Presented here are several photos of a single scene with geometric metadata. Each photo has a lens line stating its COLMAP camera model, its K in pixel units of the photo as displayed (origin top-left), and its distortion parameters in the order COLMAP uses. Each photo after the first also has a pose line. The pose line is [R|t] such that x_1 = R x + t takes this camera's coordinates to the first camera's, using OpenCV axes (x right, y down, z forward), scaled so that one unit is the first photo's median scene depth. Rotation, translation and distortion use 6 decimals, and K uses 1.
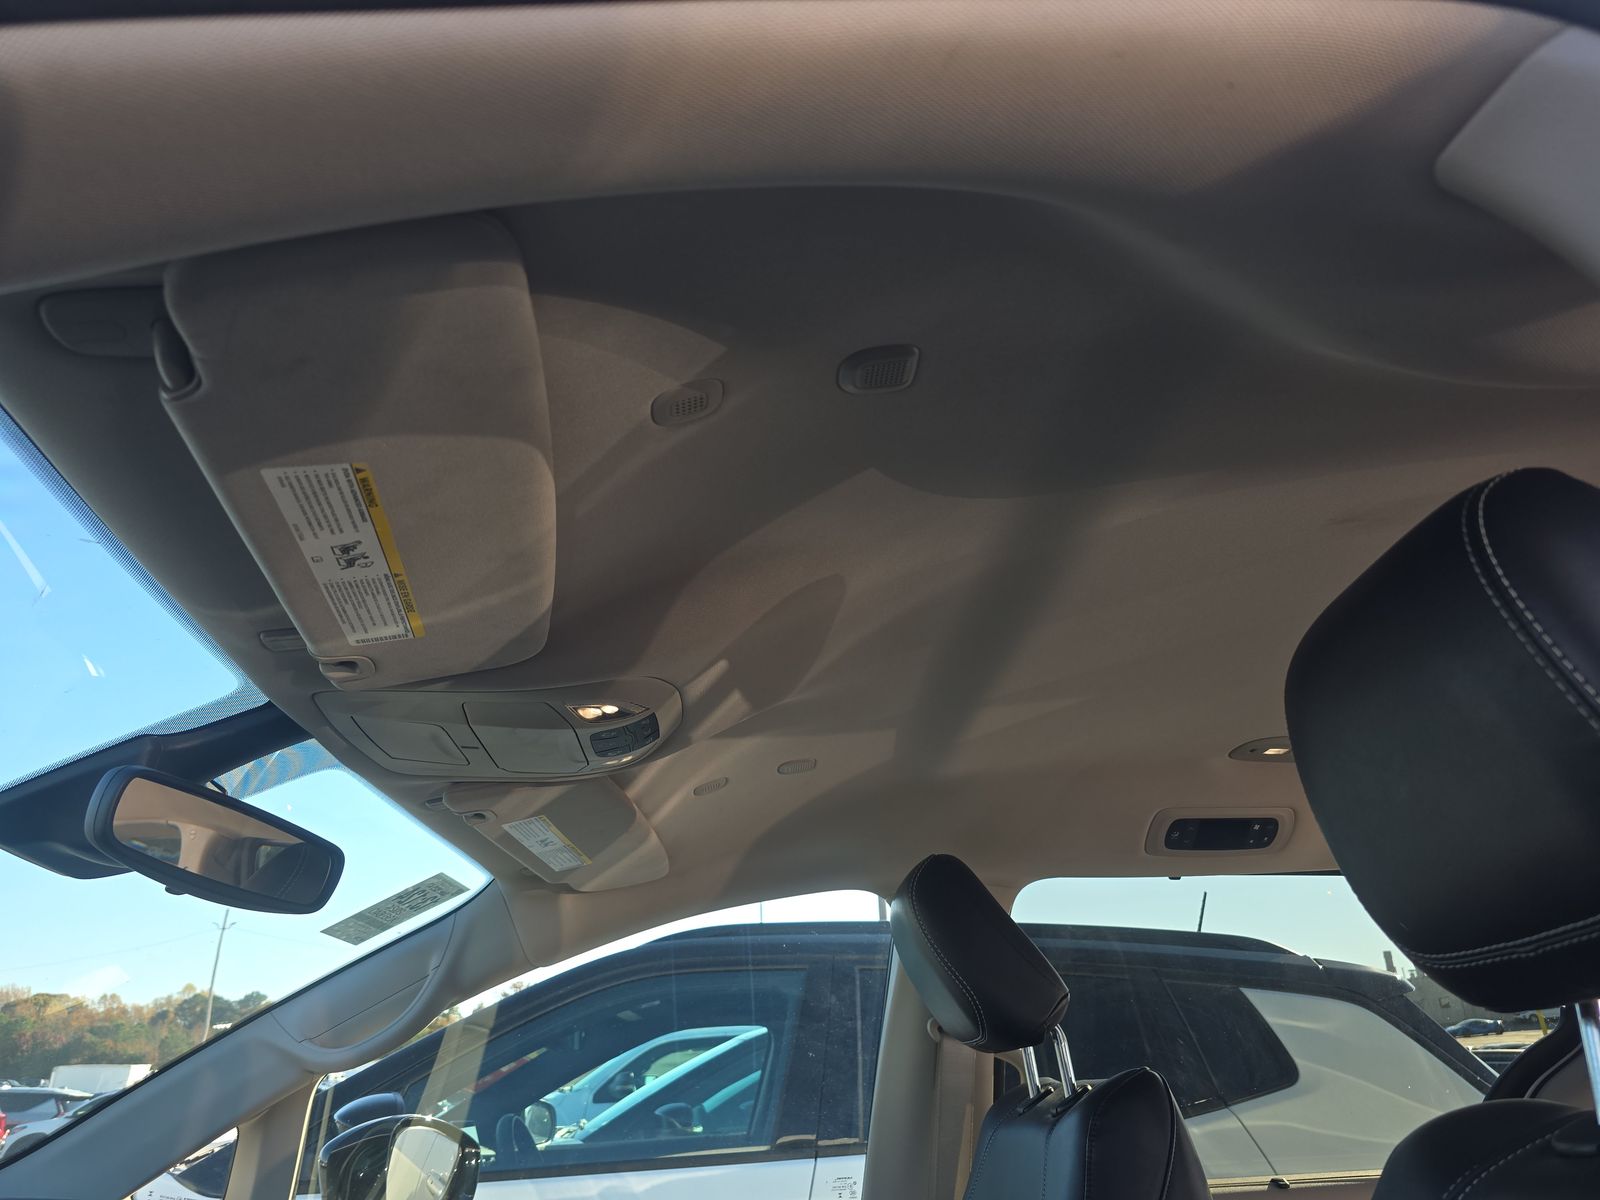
lens RADIAL K [[1083.2, 0, 800.9], [0, 1083.2, 581.6], [0, 0, 1]] dist [0.002805, -0.007009]
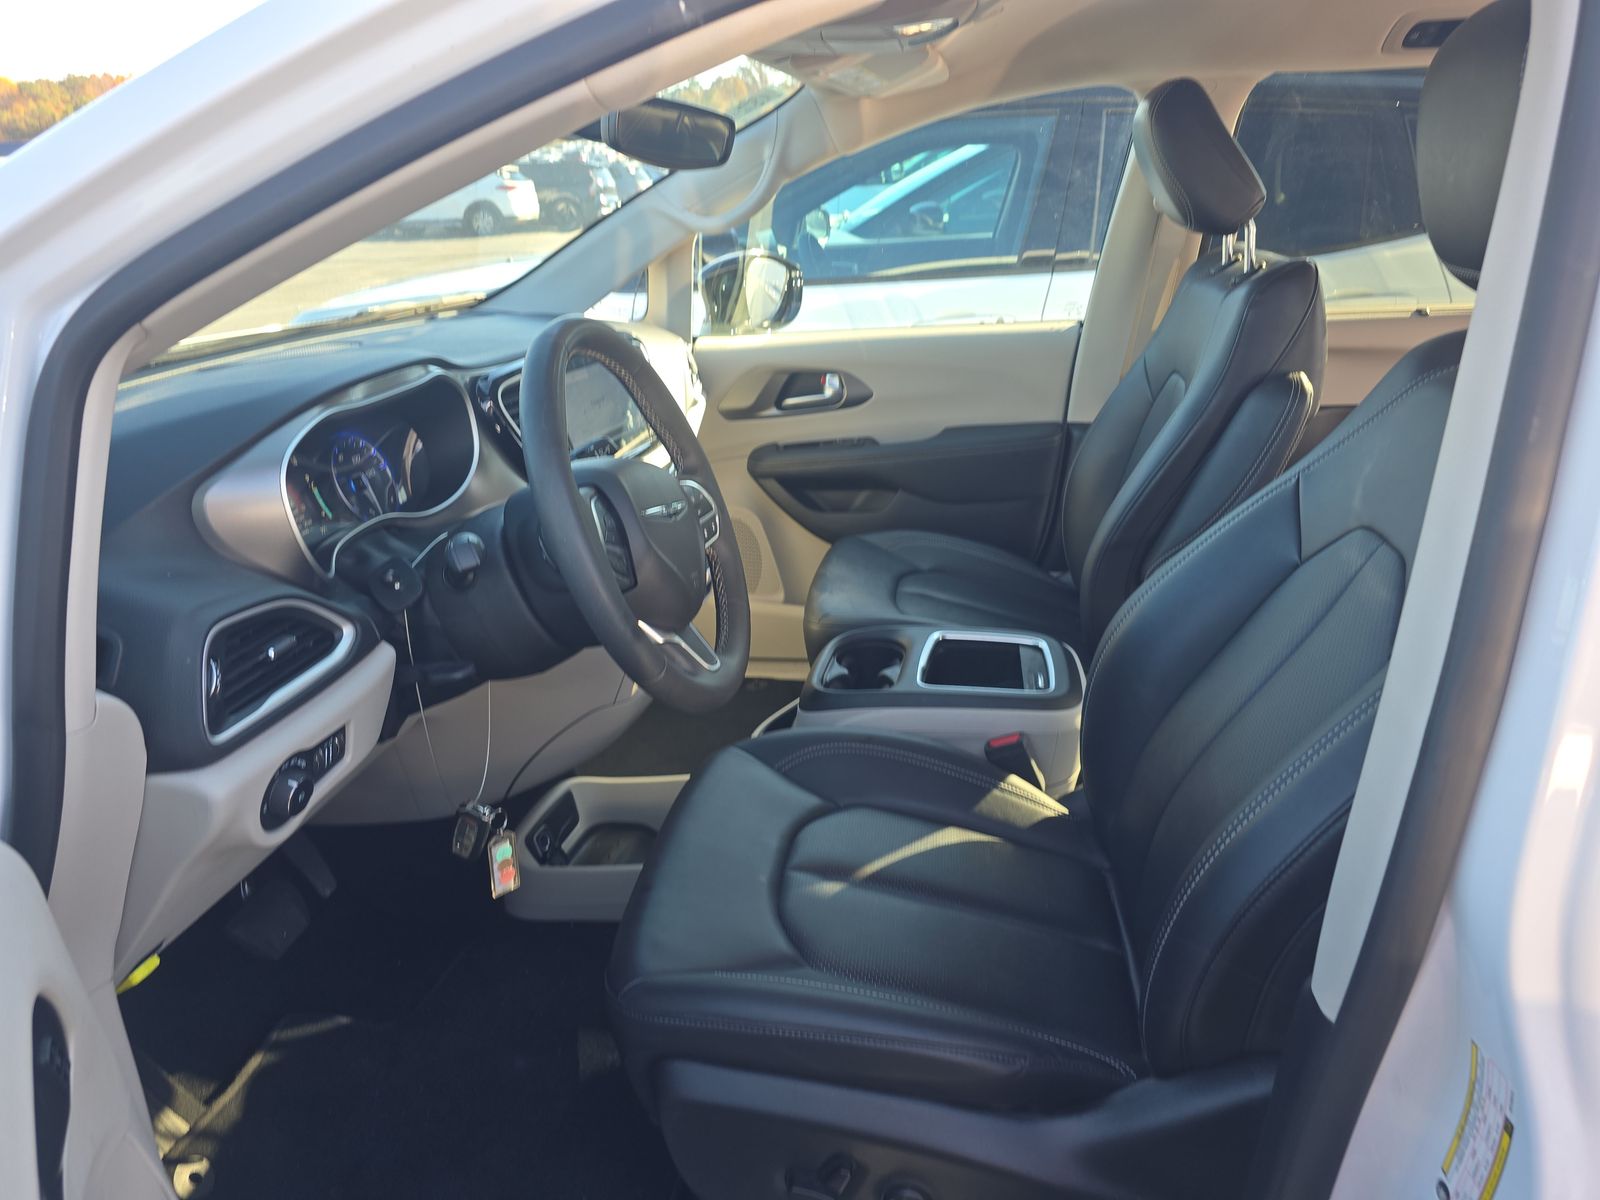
lens RADIAL K [[1083.2, 0, 800.9], [0, 1083.2, 581.6], [0, 0, 1]] dist [0.002805, -0.007009]
pose [[0.980015, 0.070977, -0.185830, -0.018177], [0.085924, 0.691494, 0.717253, -0.210583], [0.179409, -0.718886, 0.671576, -0.227316]]
